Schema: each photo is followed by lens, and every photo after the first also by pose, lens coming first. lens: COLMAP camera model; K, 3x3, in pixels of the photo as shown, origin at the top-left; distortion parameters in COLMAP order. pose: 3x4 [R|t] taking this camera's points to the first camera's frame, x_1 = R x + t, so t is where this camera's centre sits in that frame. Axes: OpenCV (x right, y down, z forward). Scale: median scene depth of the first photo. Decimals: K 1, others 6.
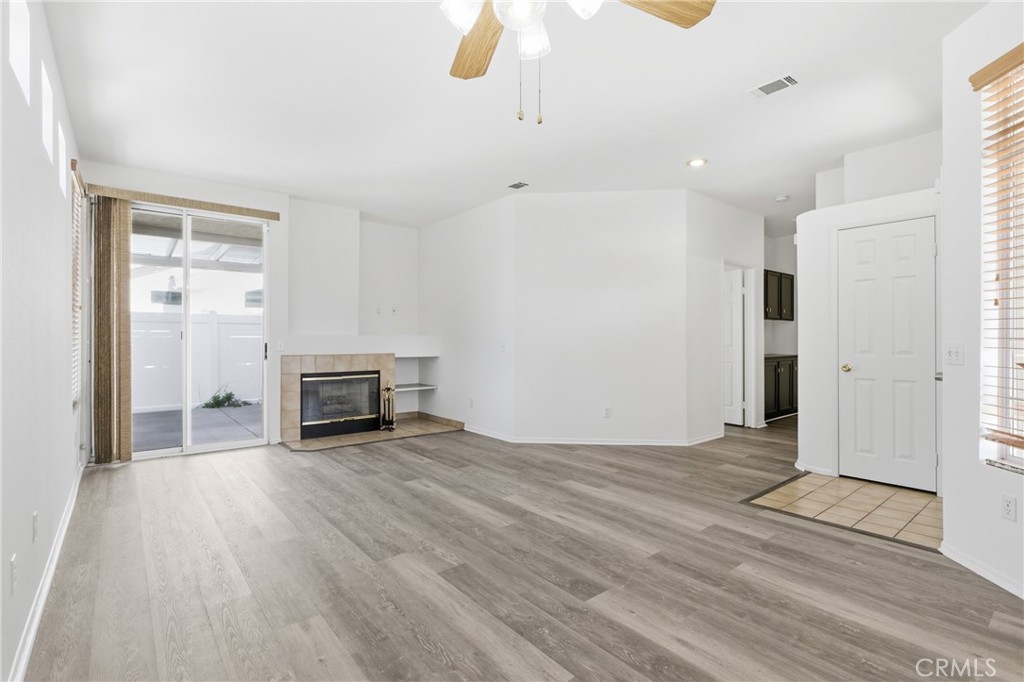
lens RADIAL K [[470.7, 0, 515.6], [0, 470.7, 335.6], [0, 0, 1]] dist [0.002448, 0.000038]
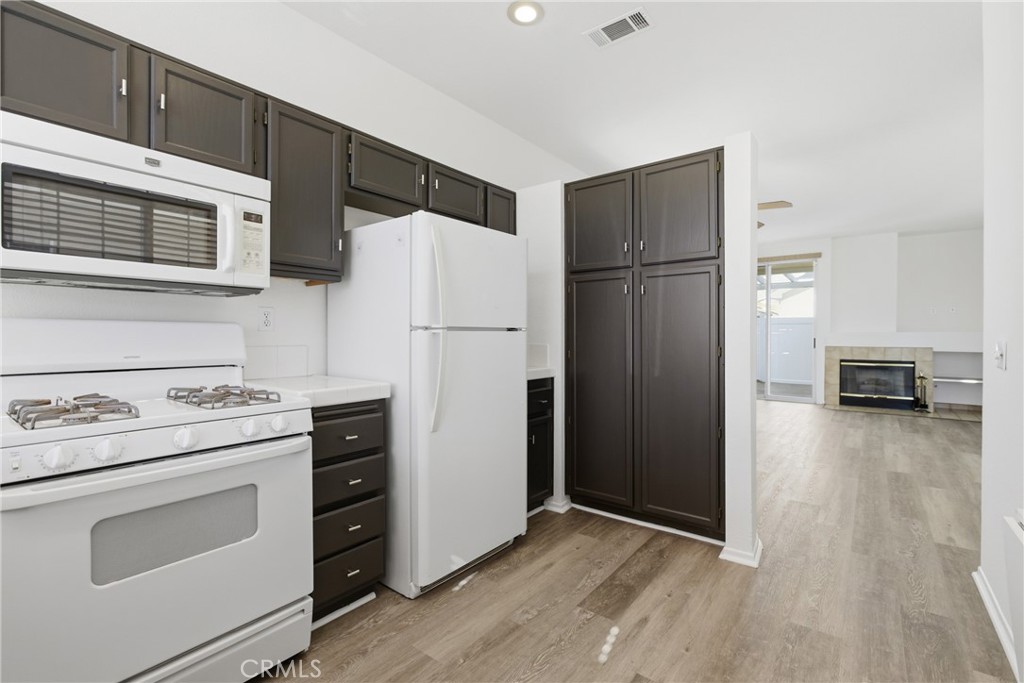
lens RADIAL K [[470.6, 0, 513.6], [0, 470.6, 335.0], [0, 0, 1]] dist [0.001645, 0.000298]
pose [[0.217631, 0.002380, -0.976028, 0.695398], [0.012842, 0.999903, 0.005301, -0.013484], [0.975947, -0.013688, 0.217580, -0.274133]]
